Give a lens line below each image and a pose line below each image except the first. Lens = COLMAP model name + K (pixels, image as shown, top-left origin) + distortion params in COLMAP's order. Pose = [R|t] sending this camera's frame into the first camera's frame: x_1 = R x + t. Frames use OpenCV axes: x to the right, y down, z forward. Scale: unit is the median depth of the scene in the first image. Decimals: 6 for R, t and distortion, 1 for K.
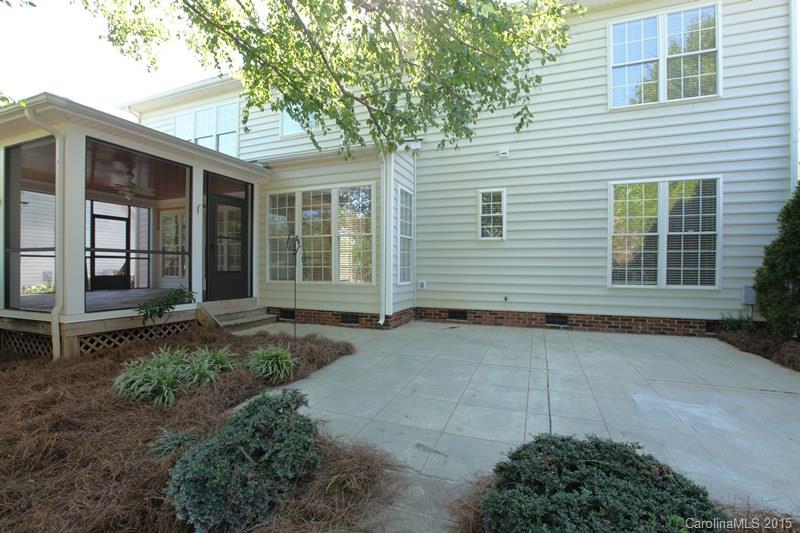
lens RADIAL K [[373.5, 0, 400.7], [0, 373.5, 264.7], [0, 0, 1]] dist [-0.002557, -0.000090]
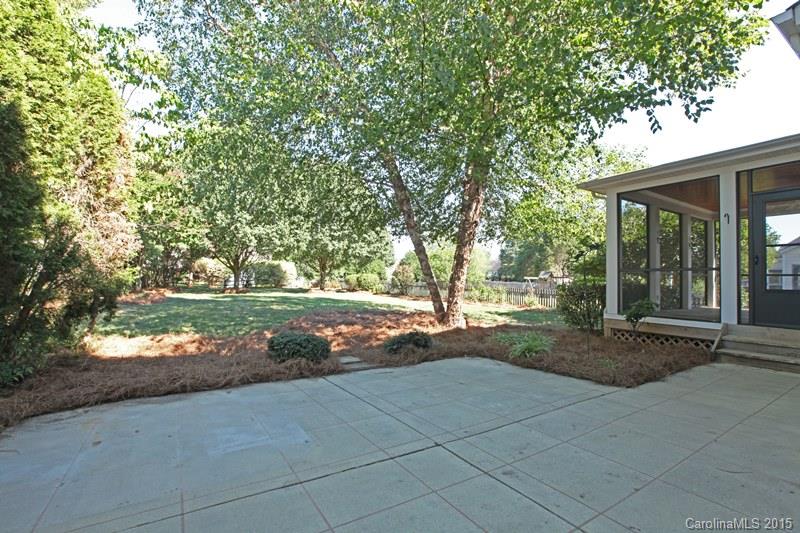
lens RADIAL K [[365.1, 0, 399.5], [0, 365.1, 279.3], [0, 0, 1]] dist [-0.000345, -0.000003]
pose [[-0.608086, -0.017825, -0.793671, 0.623791], [-0.012453, 0.999839, -0.012915, 0.017095], [0.793773, 0.002030, -0.608210, 0.899600]]
